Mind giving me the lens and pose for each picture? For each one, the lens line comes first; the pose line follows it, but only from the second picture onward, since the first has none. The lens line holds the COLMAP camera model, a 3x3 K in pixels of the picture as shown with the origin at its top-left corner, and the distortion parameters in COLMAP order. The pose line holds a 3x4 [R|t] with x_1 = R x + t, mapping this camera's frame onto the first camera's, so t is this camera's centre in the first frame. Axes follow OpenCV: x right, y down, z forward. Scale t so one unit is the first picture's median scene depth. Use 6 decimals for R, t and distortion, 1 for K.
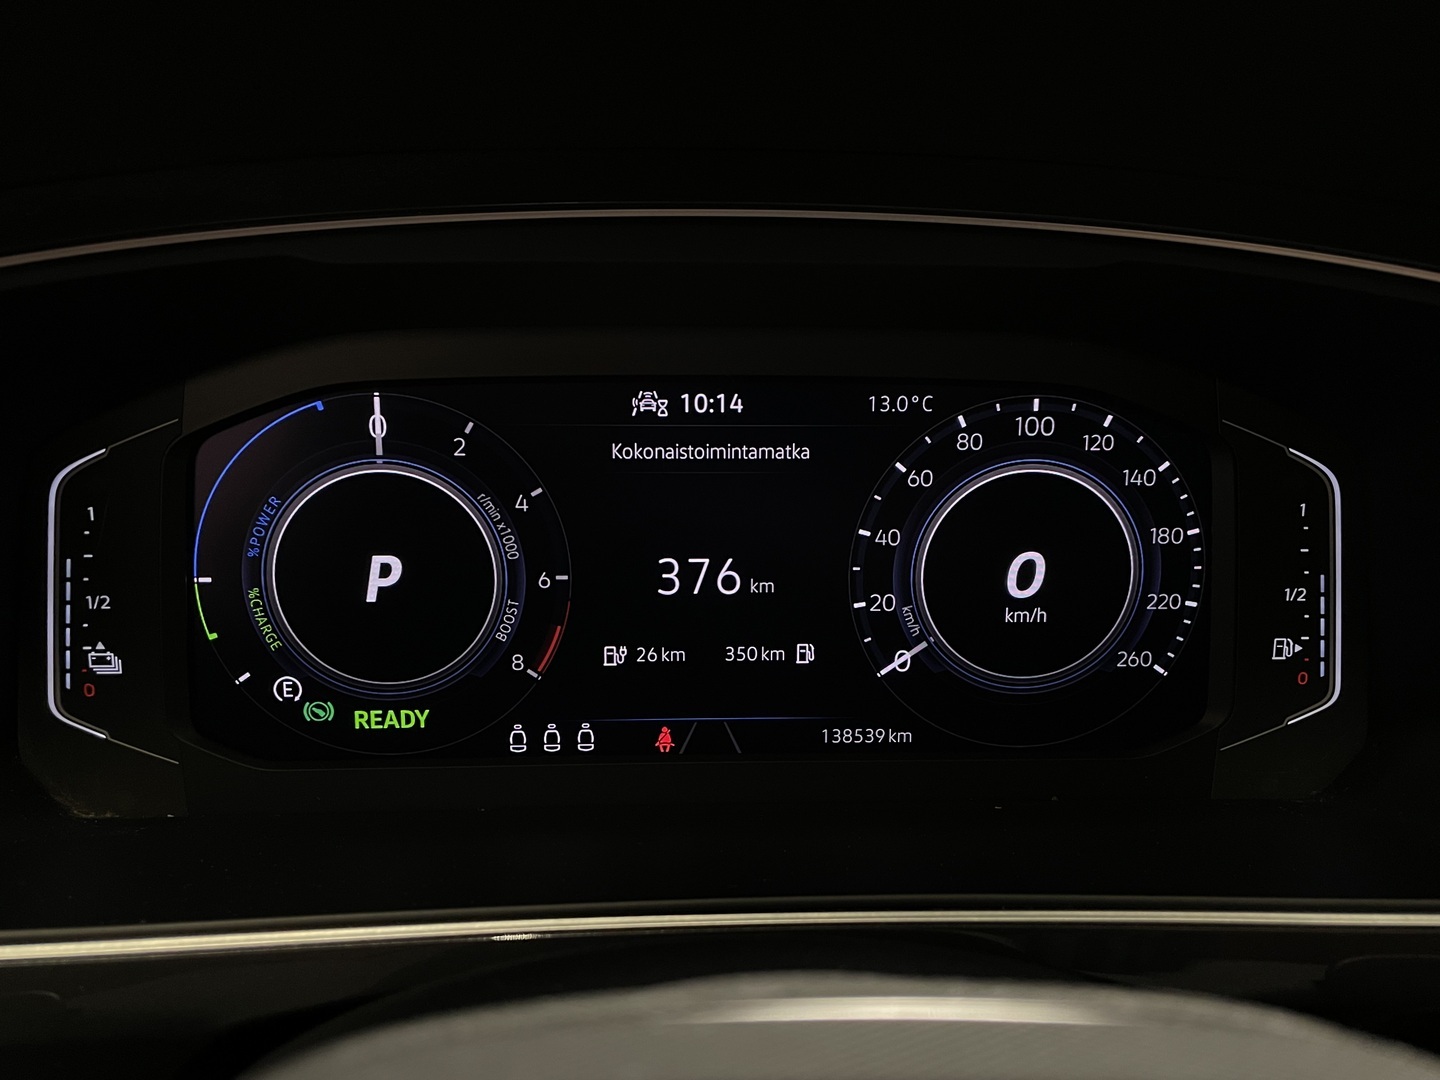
lens RADIAL K [[1086.3, 0, 725.8], [0, 1086.3, 527.2], [0, 0, 1]] dist [0.088578, -0.113780]
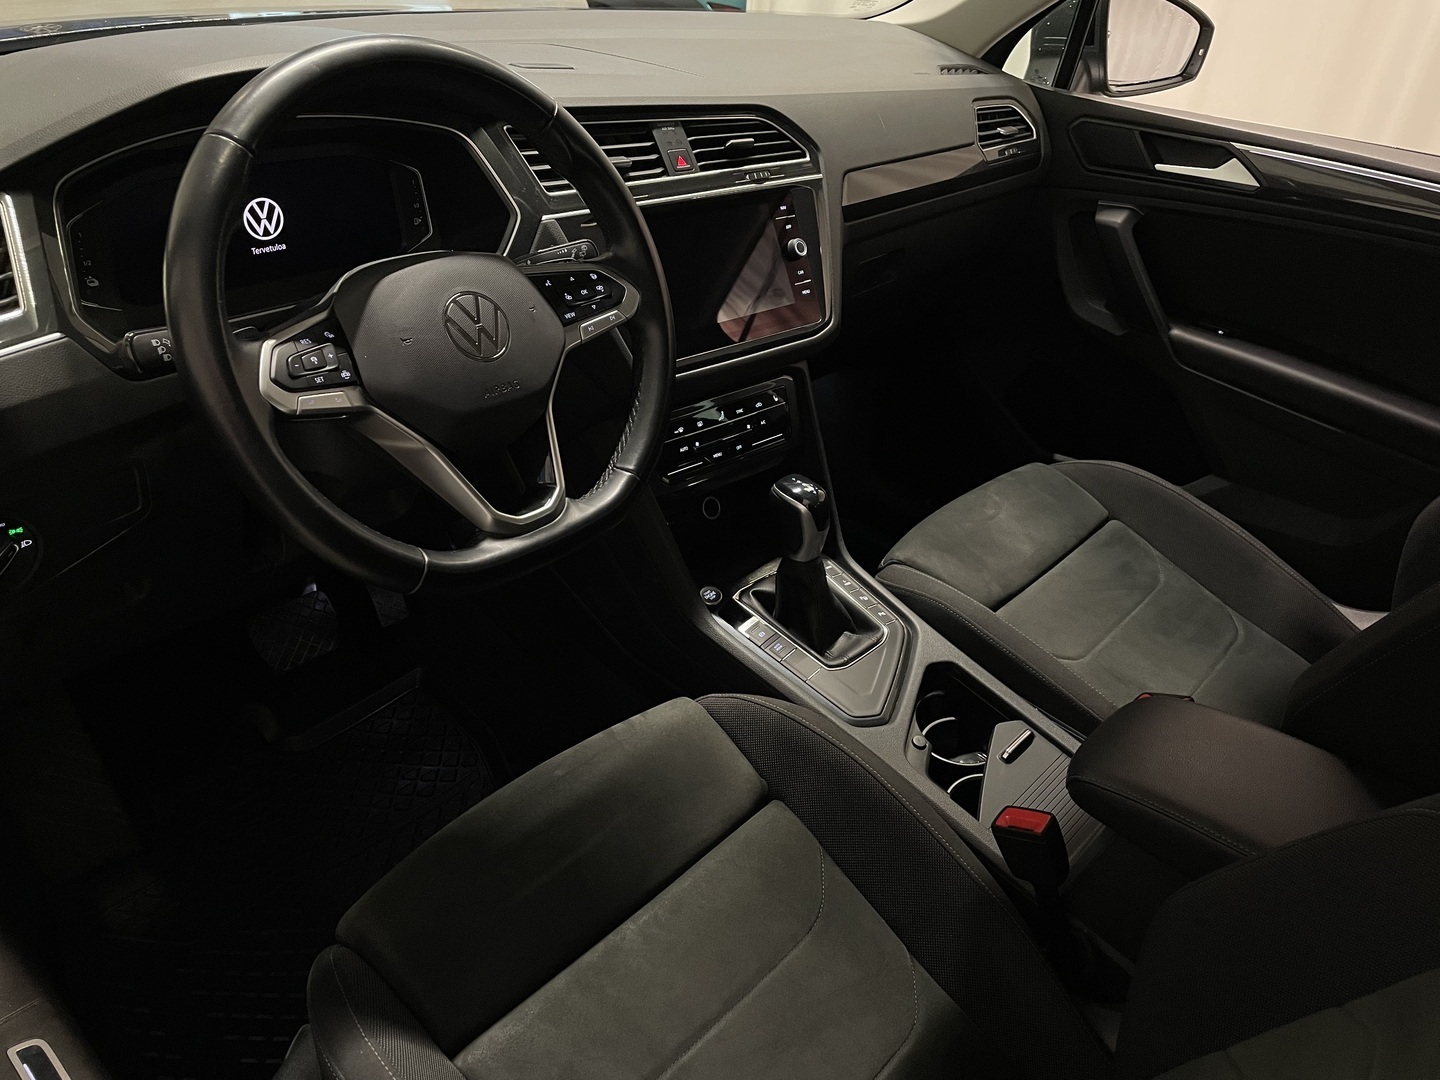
lens RADIAL K [[1086.3, 0, 725.8], [0, 1086.3, 527.2], [0, 0, 1]] dist [0.088578, -0.113780]
pose [[0.703804, -0.335952, 0.625937, -1.475460], [0.118589, 0.924309, 0.362752, -0.161797], [-0.700426, -0.181077, 0.690372, -2.561168]]
